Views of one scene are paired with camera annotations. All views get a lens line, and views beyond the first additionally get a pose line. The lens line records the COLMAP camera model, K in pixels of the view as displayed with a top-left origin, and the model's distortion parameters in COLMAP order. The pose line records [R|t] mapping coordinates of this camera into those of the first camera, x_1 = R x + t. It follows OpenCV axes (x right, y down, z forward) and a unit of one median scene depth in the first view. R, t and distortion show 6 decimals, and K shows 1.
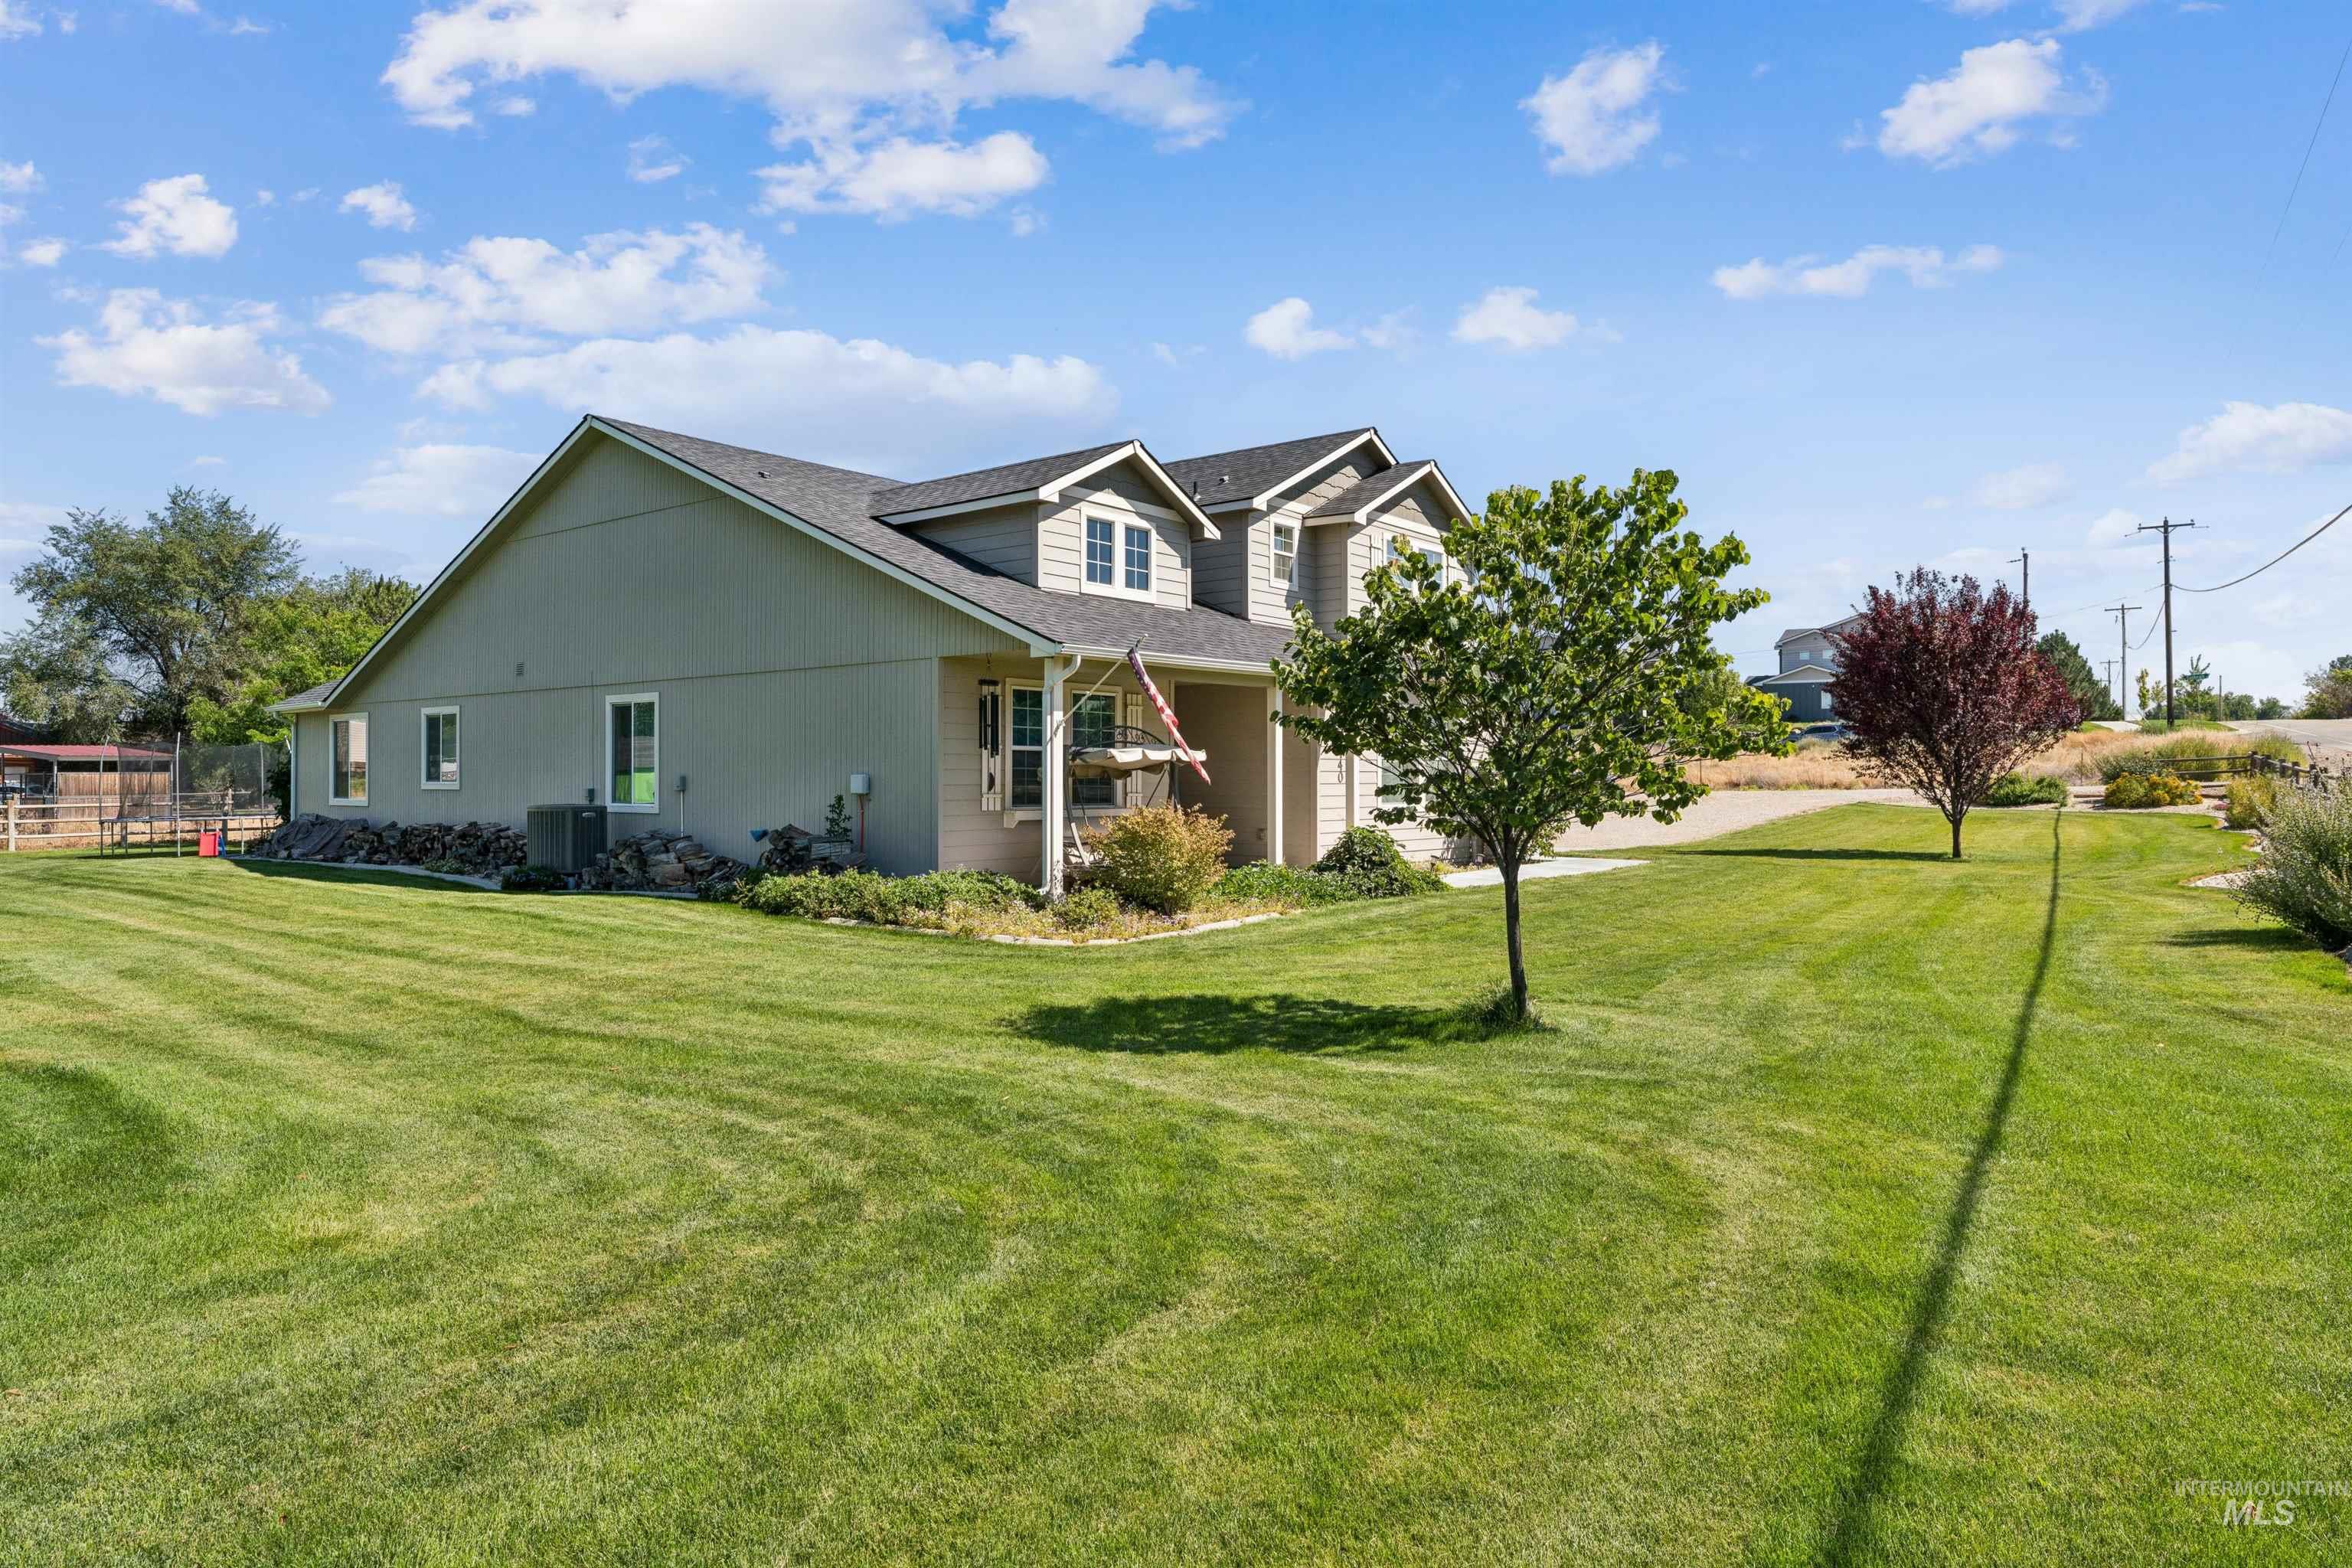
lens RADIAL K [[1460.4, 0, 1176.0], [0, 1460.4, 784.0], [0, 0, 1]] dist [-0.001123, -0.000544]
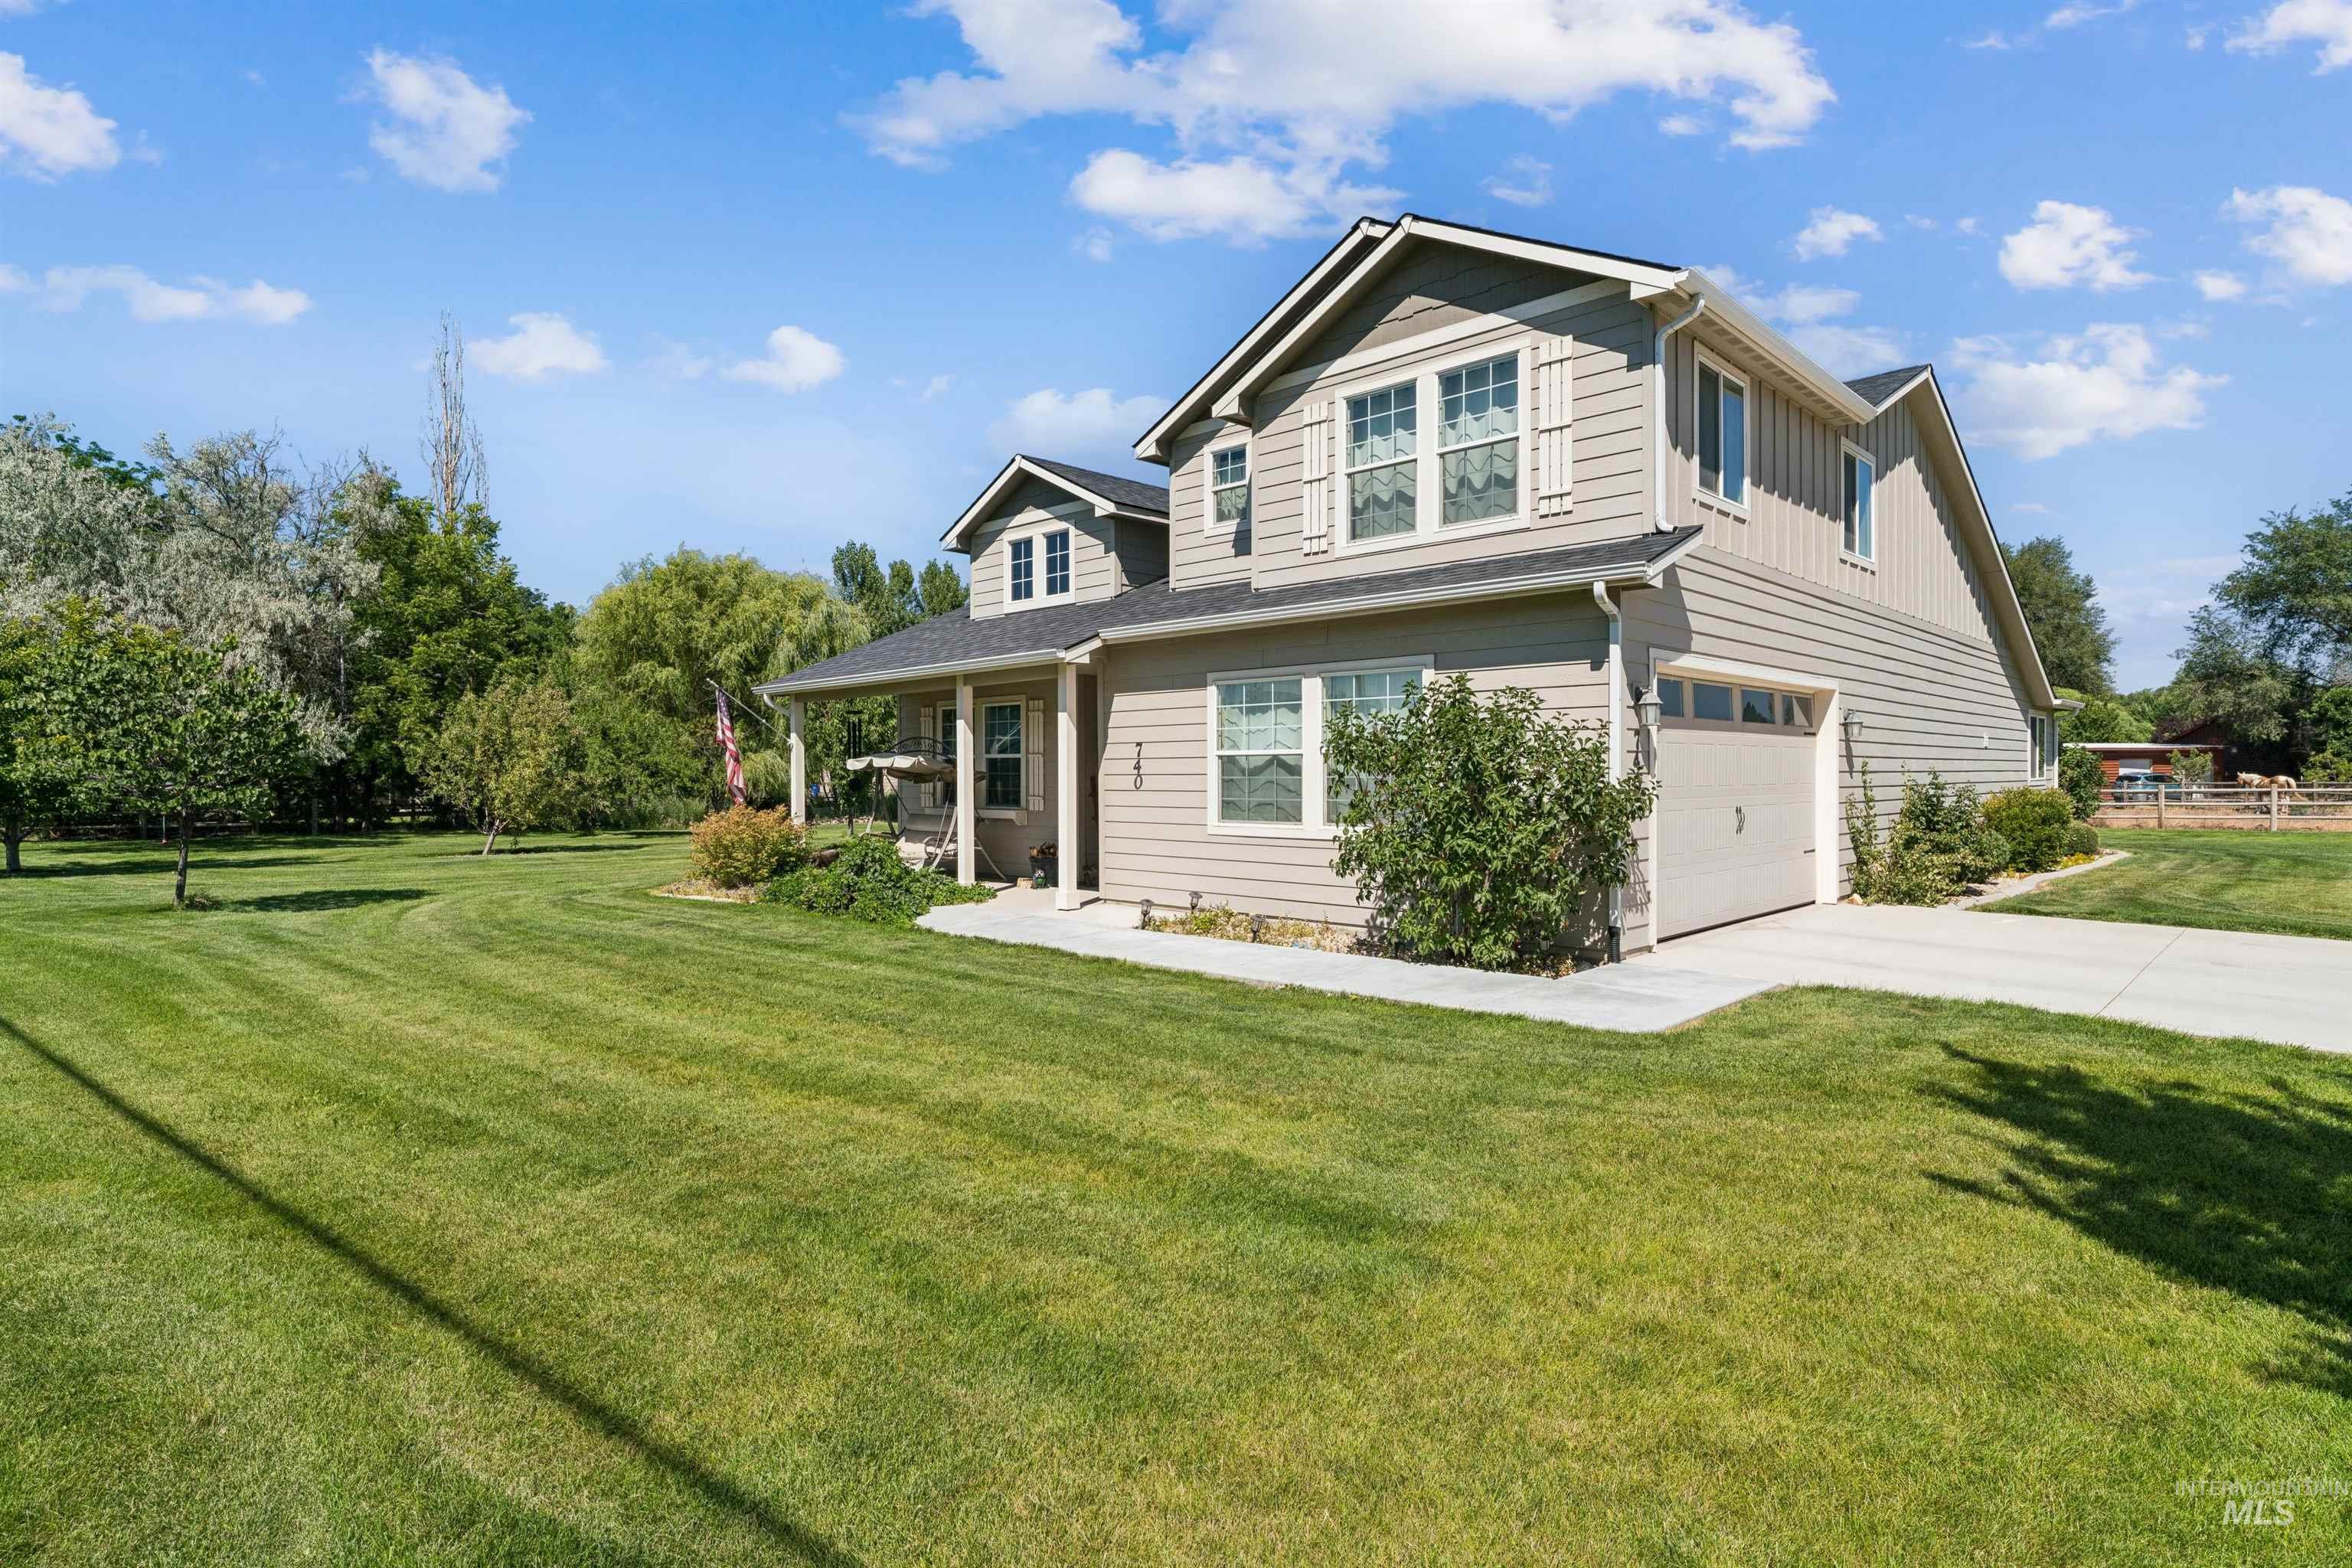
lens RADIAL K [[1186.0, 0, 1176.0], [0, 1186.0, 784.0], [0, 0, 1]] dist [-0.002360, -0.000913]
pose [[-0.107717, 0.012346, -0.994105, 0.775358], [0.003026, 0.999922, 0.012091, -0.012136], [0.994177, -0.001706, -0.107746, 1.167190]]
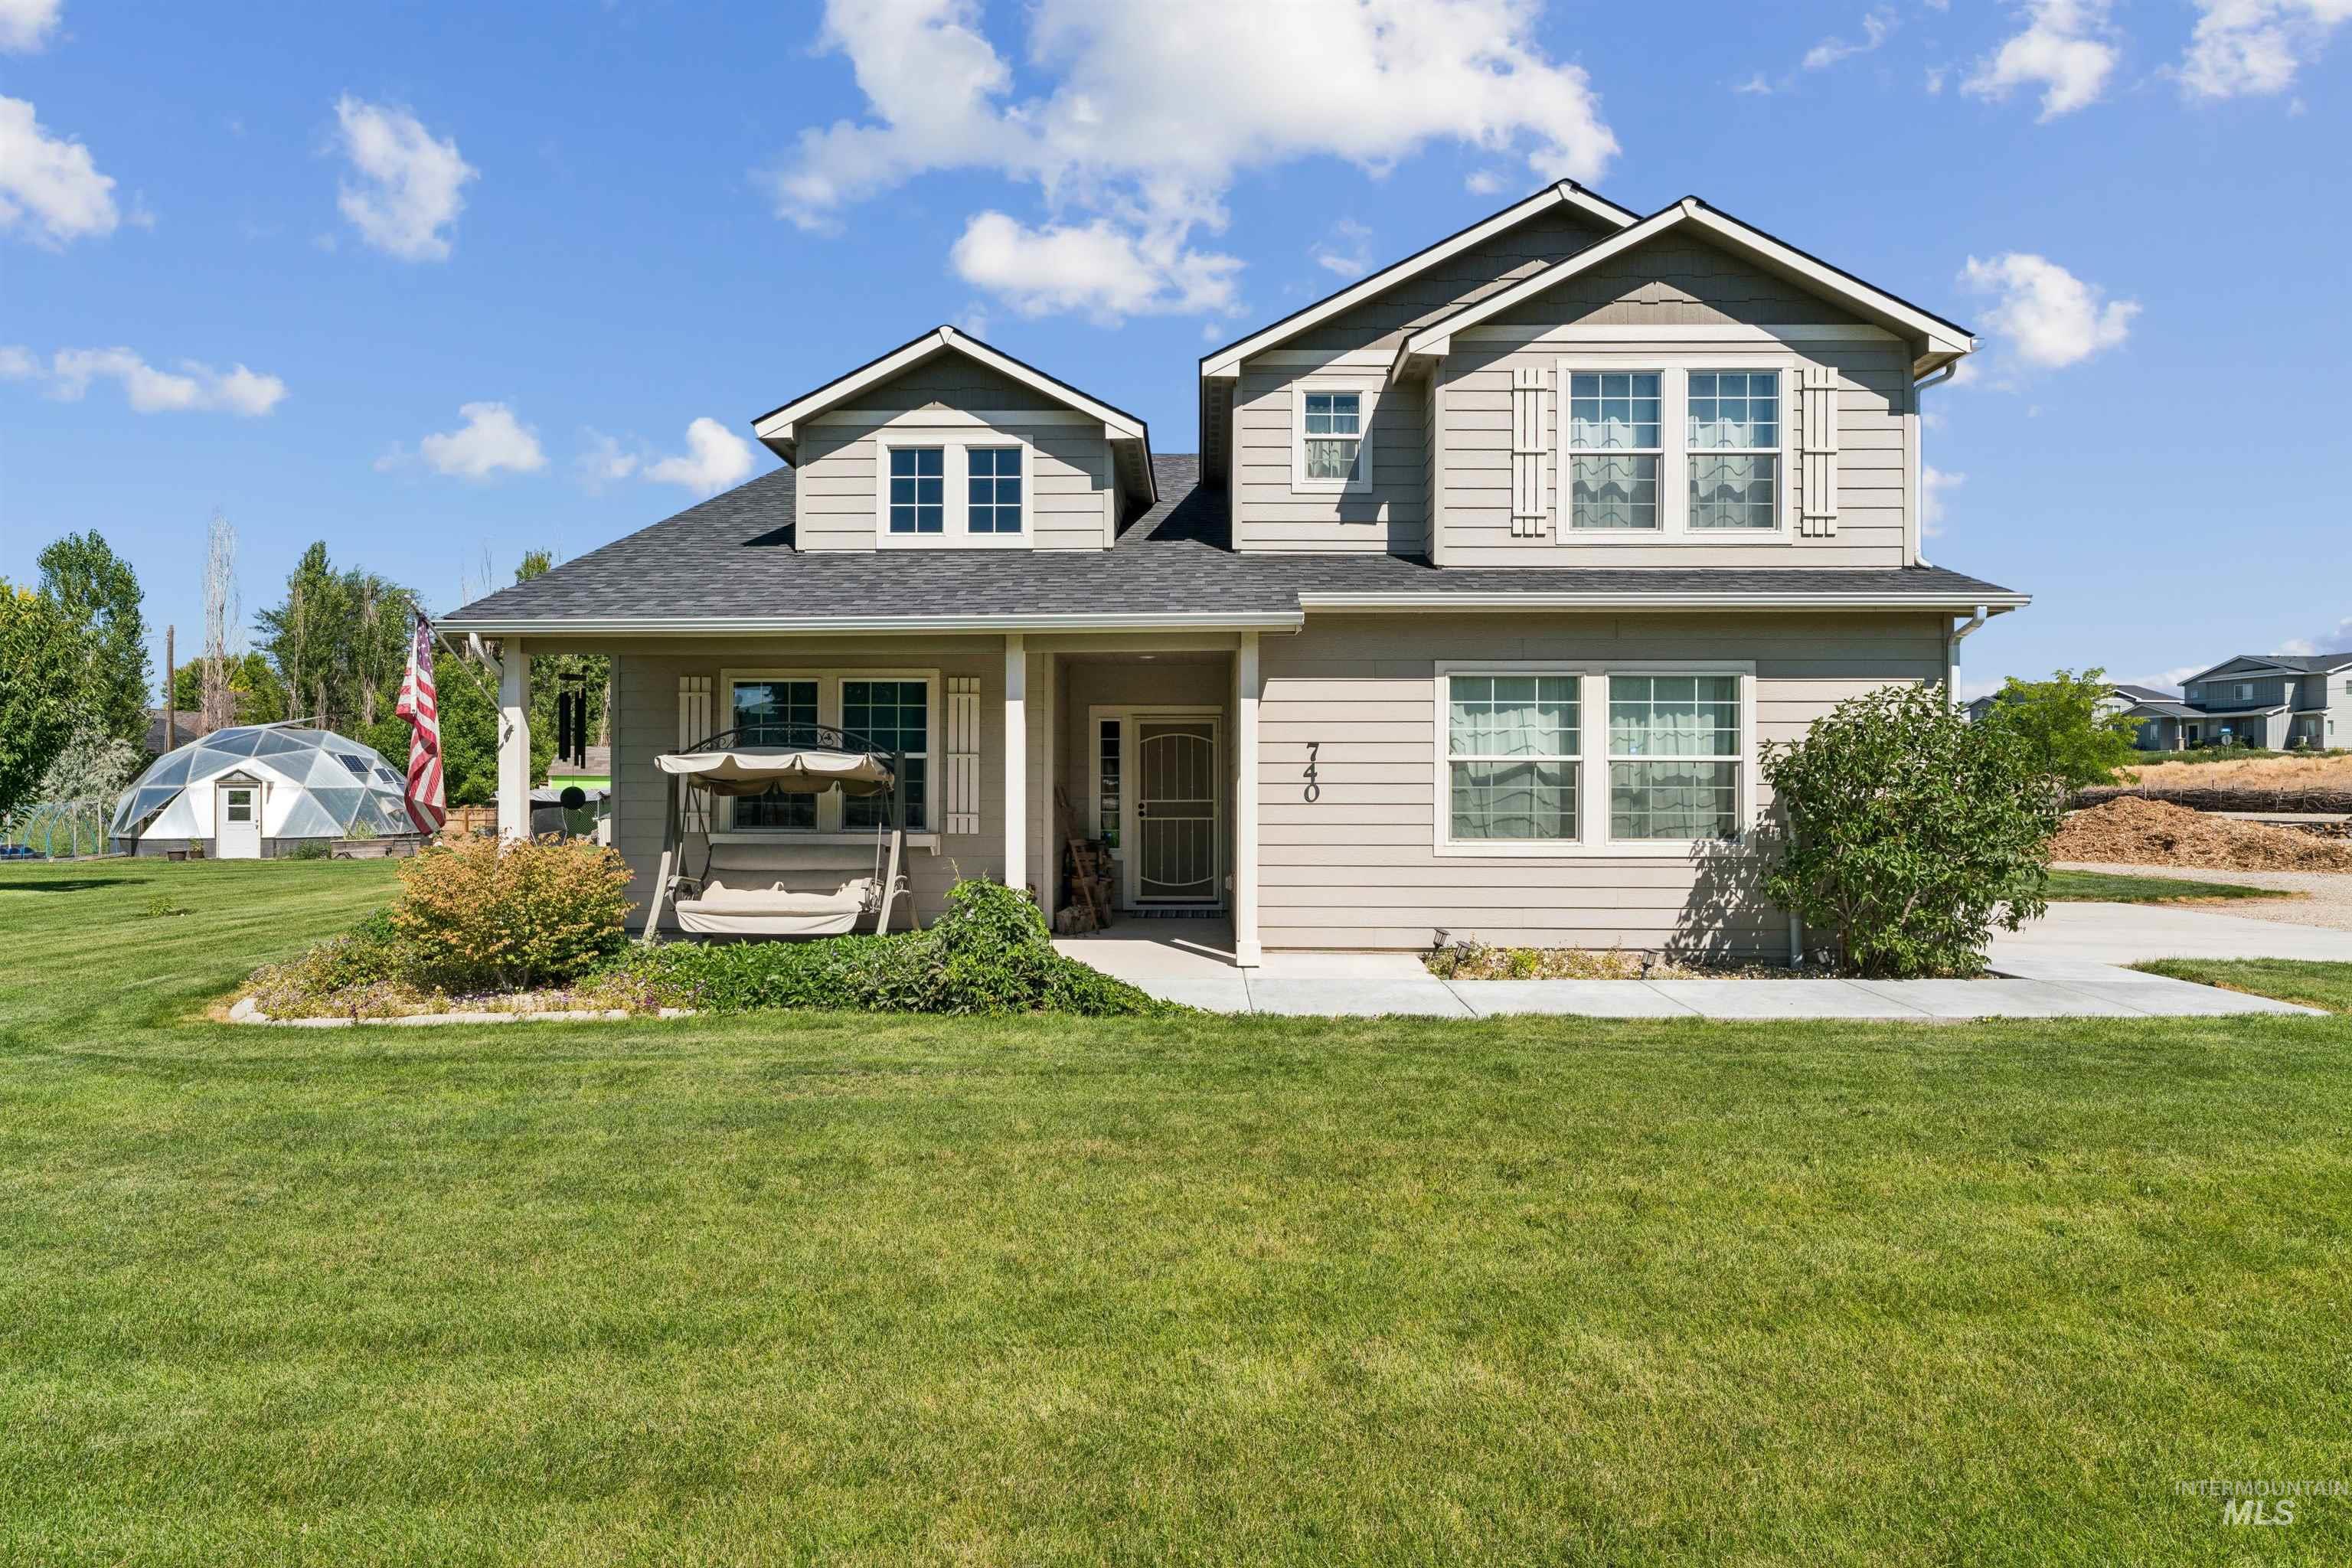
lens RADIAL K [[1186.0, 0, 1176.0], [0, 1186.0, 784.0], [0, 0, 1]] dist [-0.002360, -0.000913]
pose [[0.598138, 0.001468, -0.801392, 0.497450], [-0.004423, 0.999989, -0.001469, -0.008211], [0.801381, 0.004423, 0.598138, 0.720801]]
